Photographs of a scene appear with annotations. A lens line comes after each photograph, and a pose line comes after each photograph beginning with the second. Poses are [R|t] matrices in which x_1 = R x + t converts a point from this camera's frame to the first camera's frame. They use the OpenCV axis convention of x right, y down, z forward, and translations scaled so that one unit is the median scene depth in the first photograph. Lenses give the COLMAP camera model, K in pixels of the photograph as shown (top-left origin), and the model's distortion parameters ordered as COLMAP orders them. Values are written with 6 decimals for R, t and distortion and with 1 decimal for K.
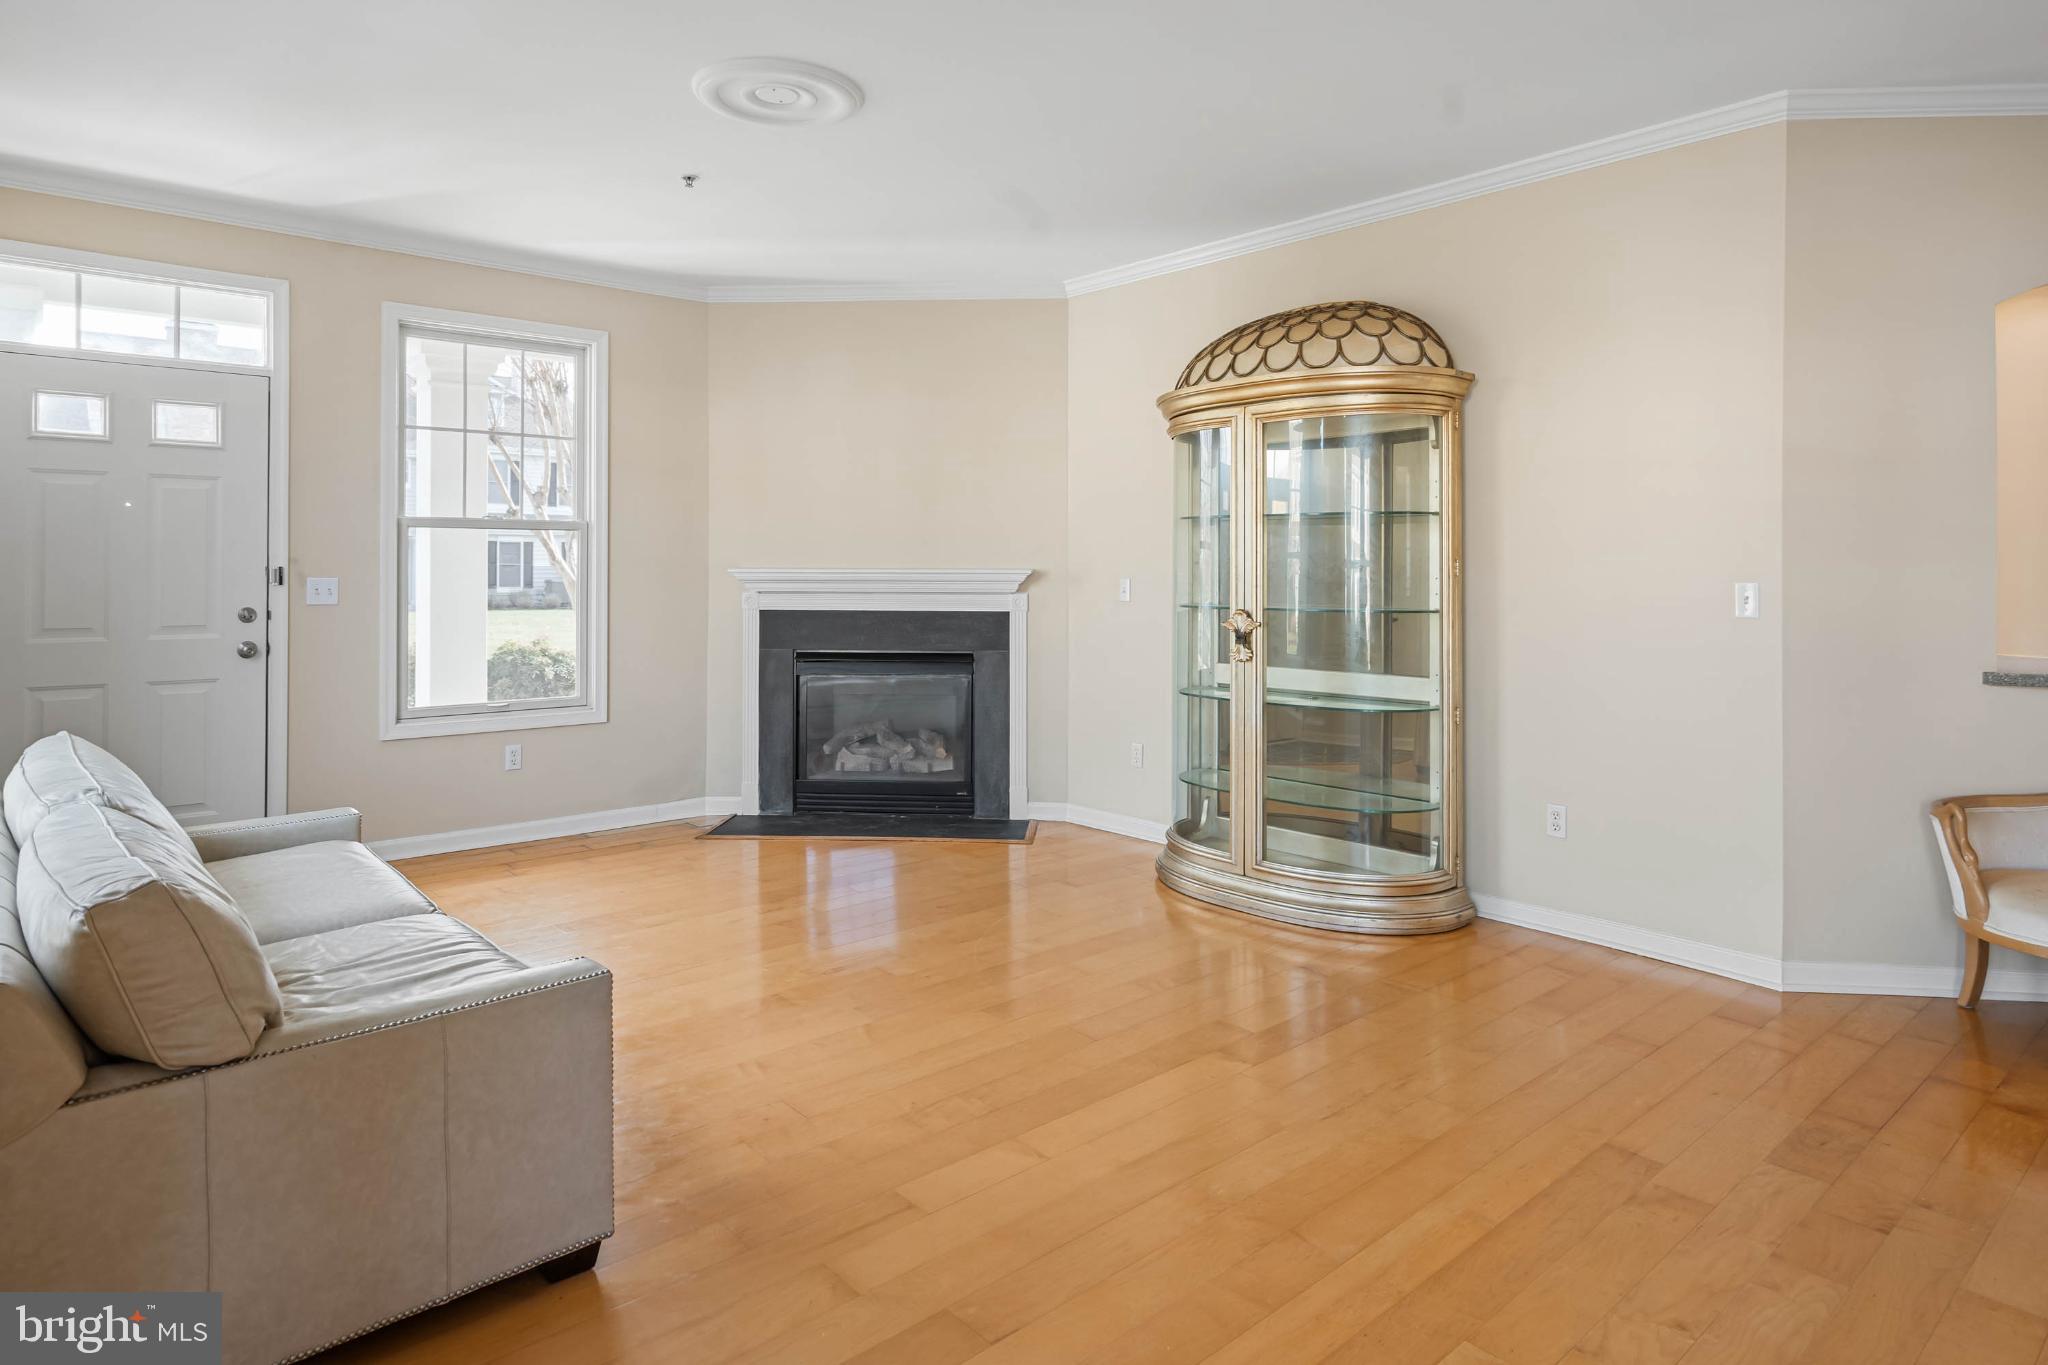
lens RADIAL K [[1182.1, 0, 1029.1], [0, 1182.1, 565.8], [0, 0, 1]] dist [0.003636, 0.000668]
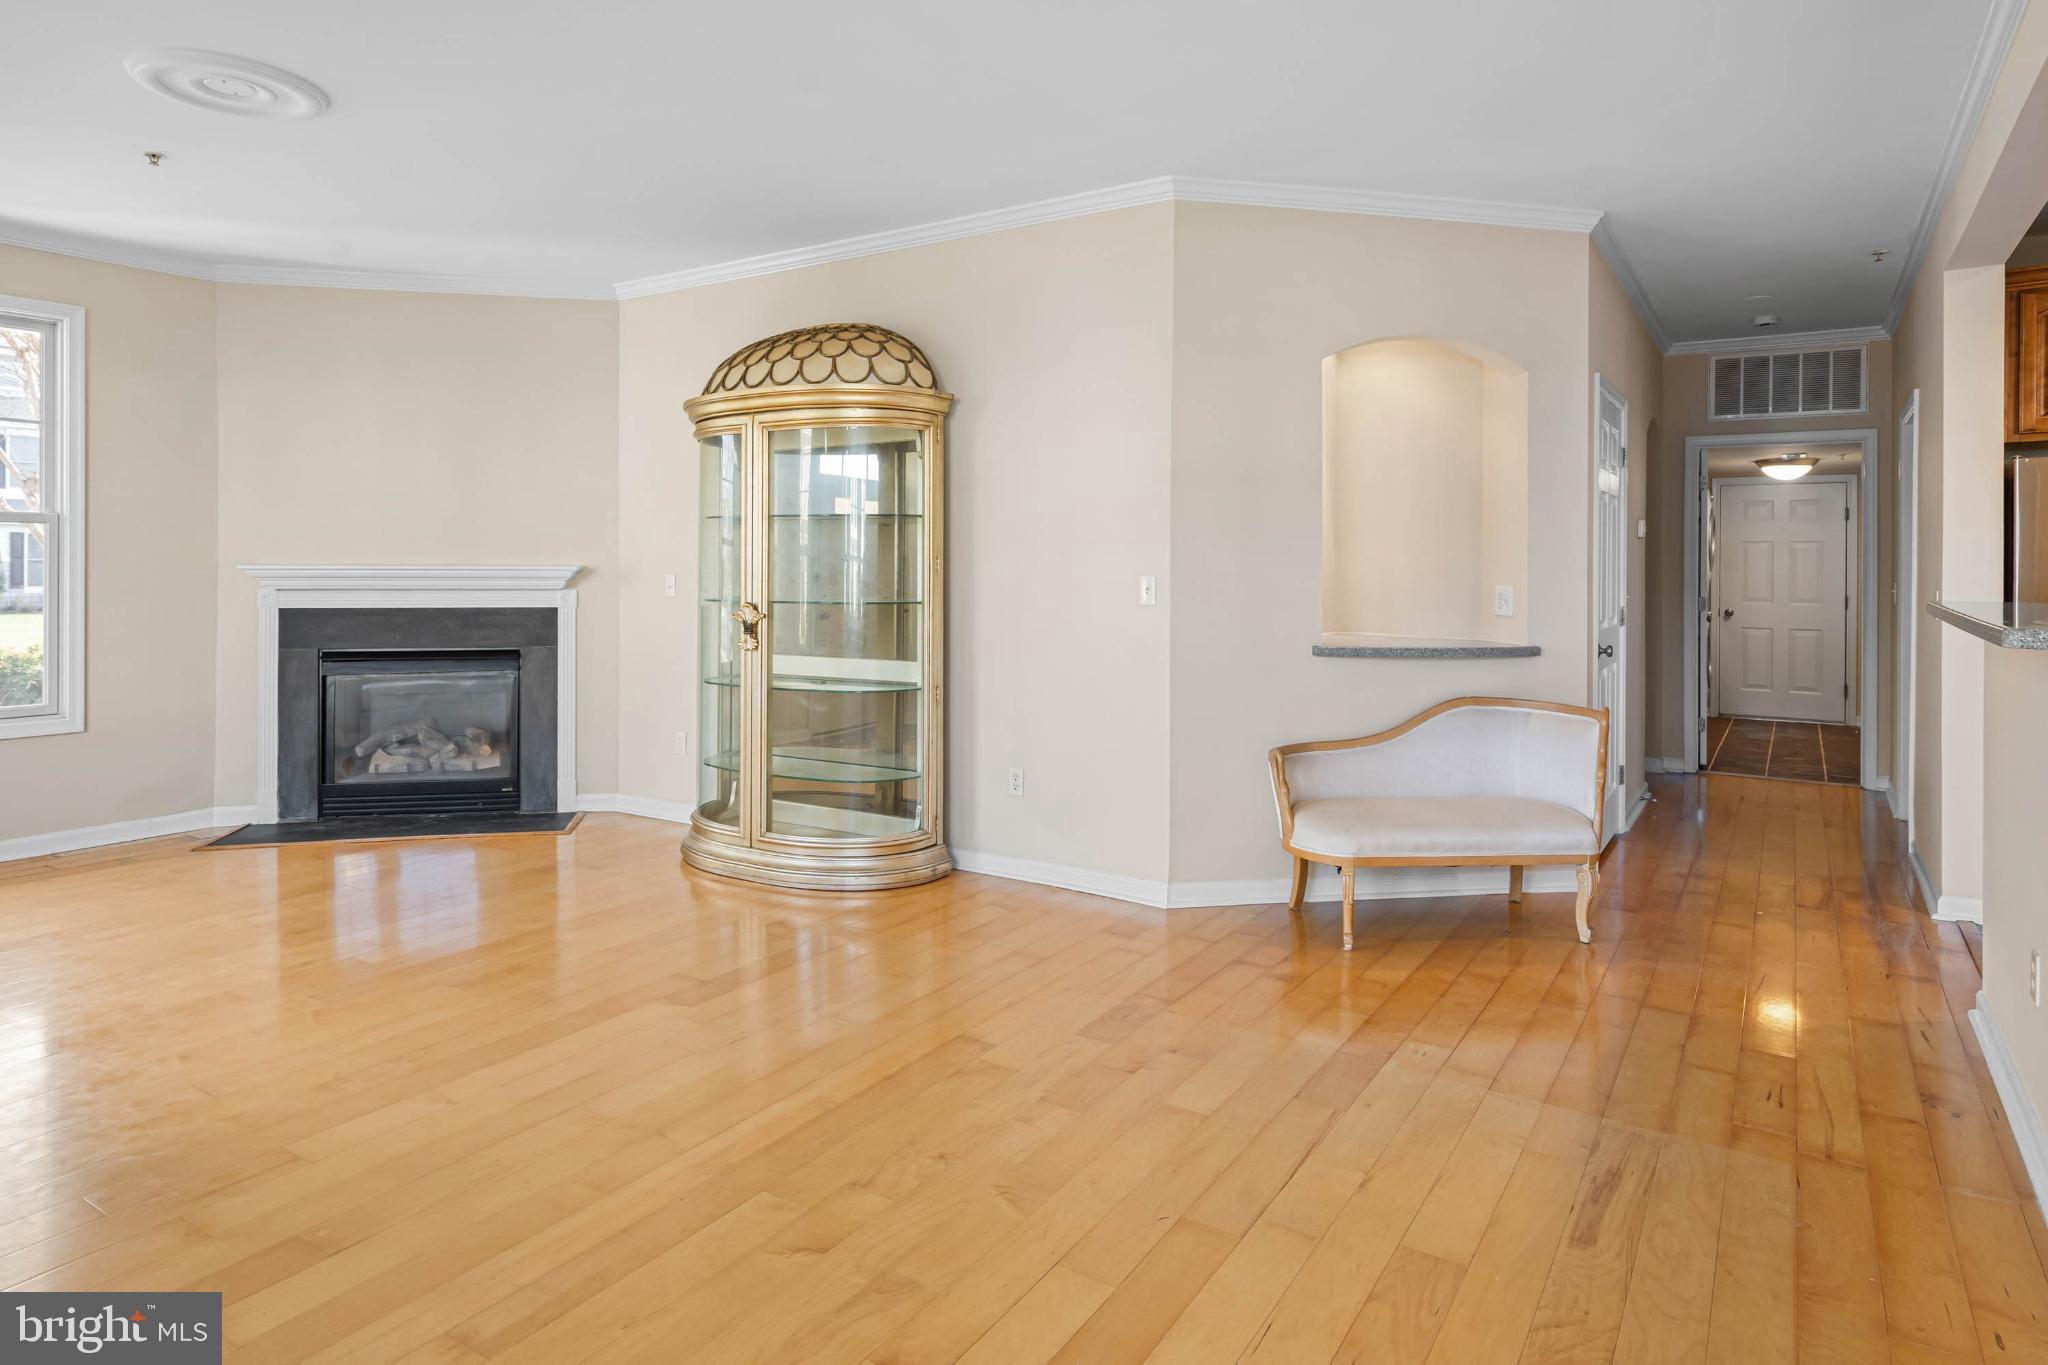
lens RADIAL K [[1182.1, 0, 1029.1], [0, 1182.1, 565.8], [0, 0, 1]] dist [0.003636, 0.000668]
pose [[0.962568, 0.000463, 0.271042, 0.130018], [-0.001143, 0.999997, 0.002351, 0.000469], [-0.271040, -0.002573, 0.962565, -0.111526]]
